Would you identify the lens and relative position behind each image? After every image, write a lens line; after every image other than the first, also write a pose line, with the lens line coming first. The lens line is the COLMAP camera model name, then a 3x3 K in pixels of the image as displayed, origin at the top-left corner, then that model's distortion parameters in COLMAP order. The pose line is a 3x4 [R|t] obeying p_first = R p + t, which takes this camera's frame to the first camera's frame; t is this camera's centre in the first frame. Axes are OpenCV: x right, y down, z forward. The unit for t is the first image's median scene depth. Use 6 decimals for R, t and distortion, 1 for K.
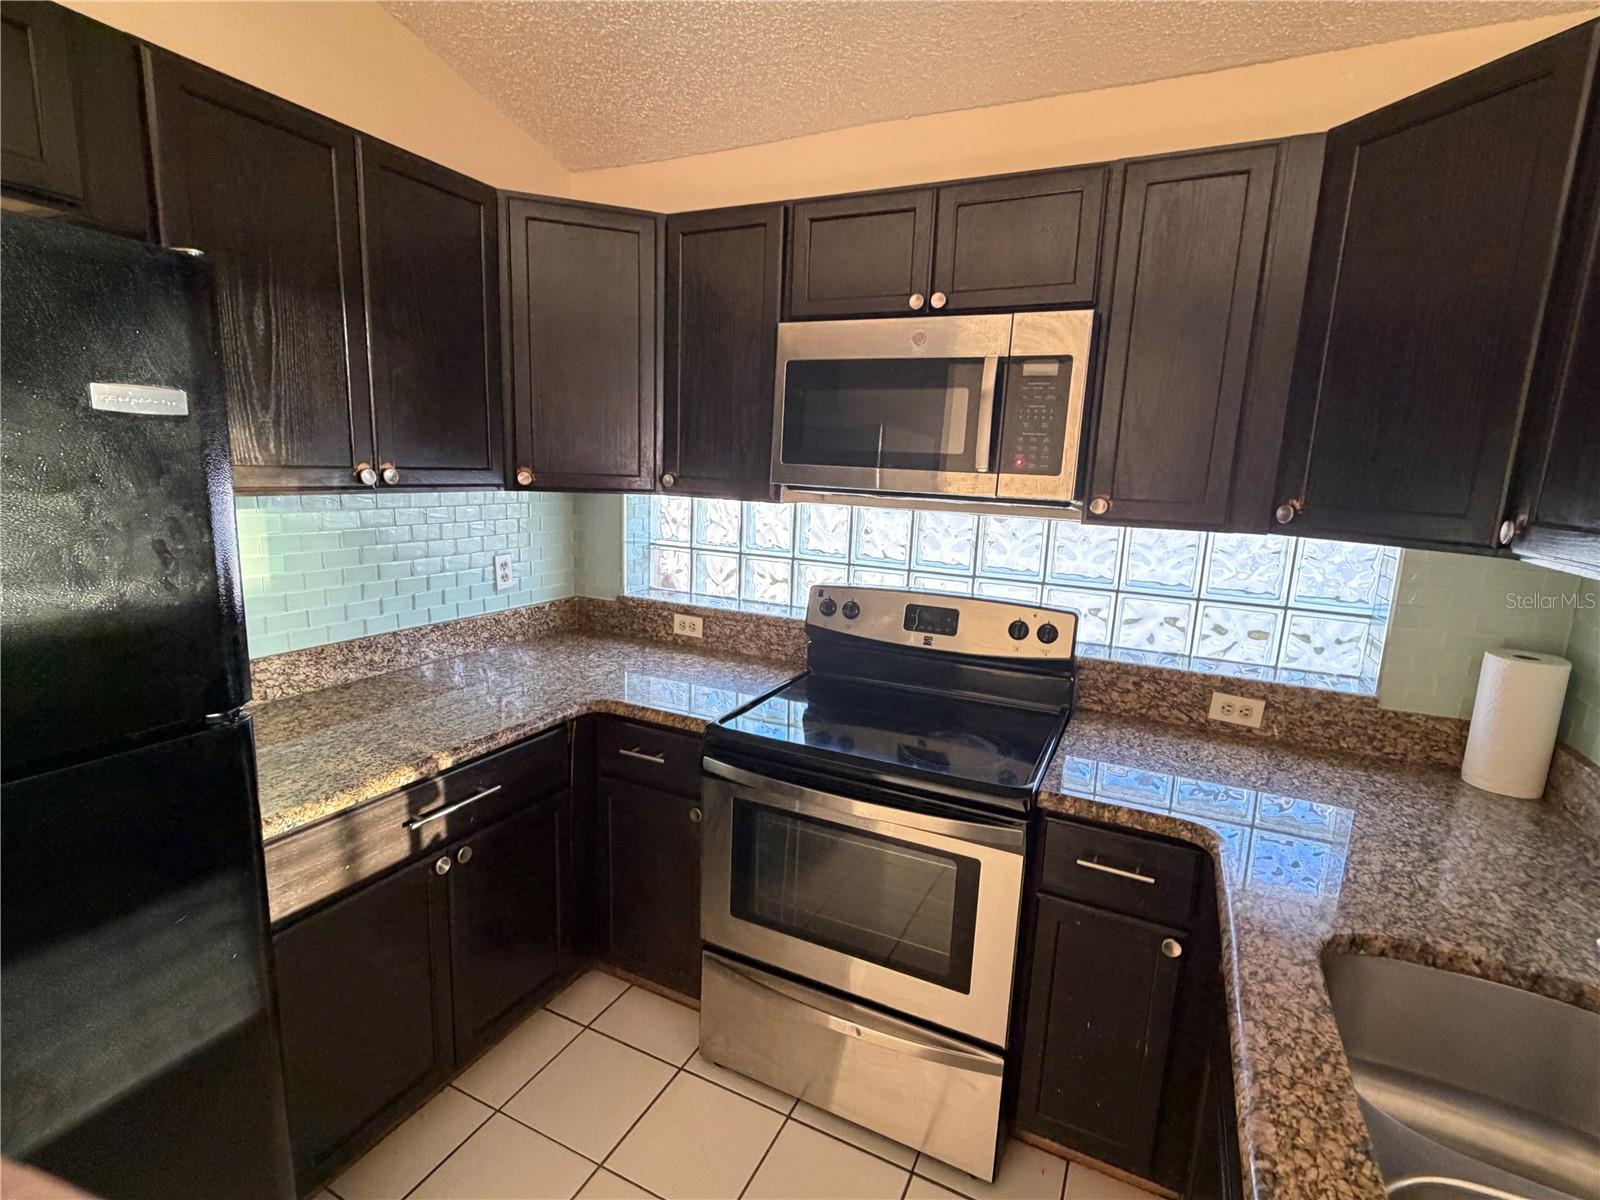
lens RADIAL K [[772.6, 0, 800.0], [0, 772.6, 600.0], [0, 0, 1]] dist [-0.001831, -0.000202]
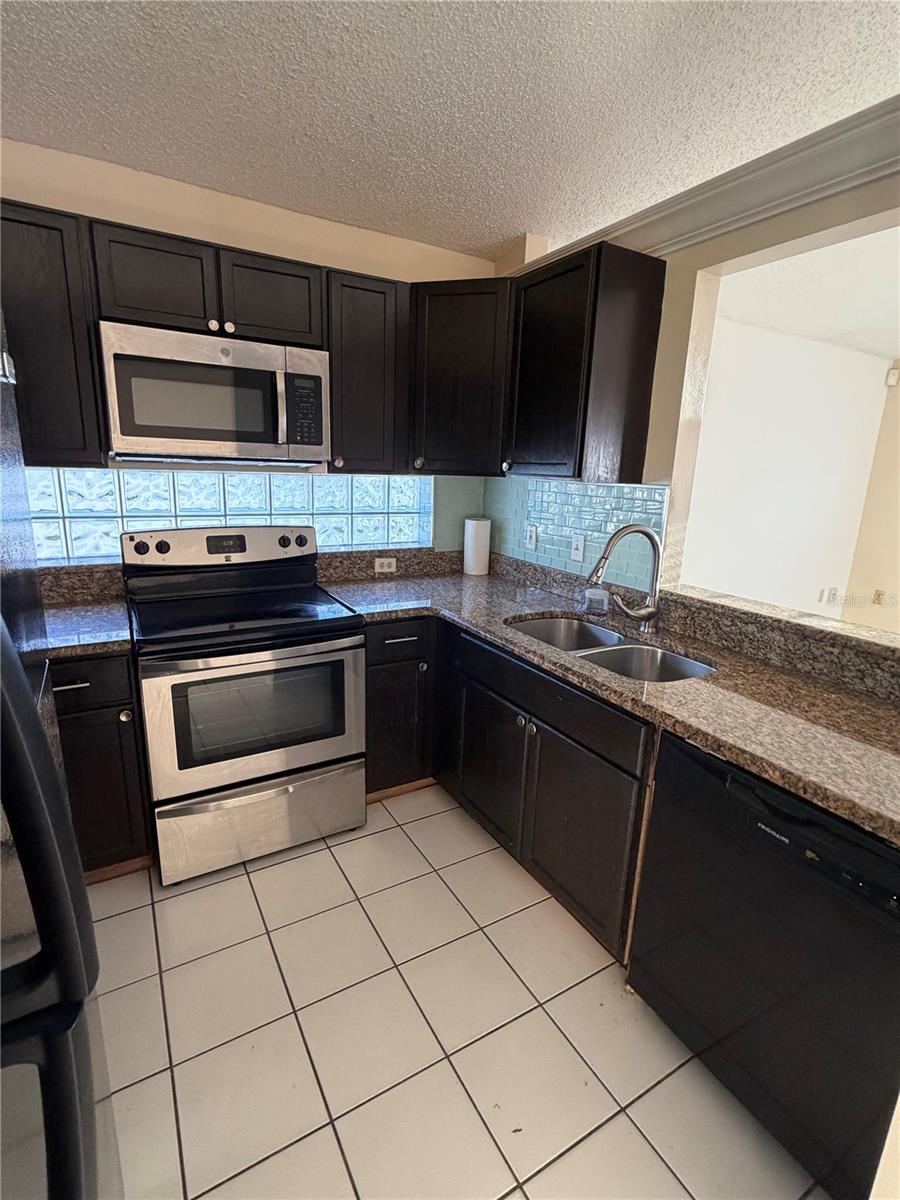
lens RADIAL K [[565.9, 0, 450.0], [0, 565.9, 600.0], [0, 0, 1]] dist [-0.001621, -0.000251]
pose [[0.551345, -0.214495, 0.806233, -0.586651], [0.134720, 0.976591, 0.167689, 0.006264], [-0.823328, 0.016162, 0.567335, 0.023145]]
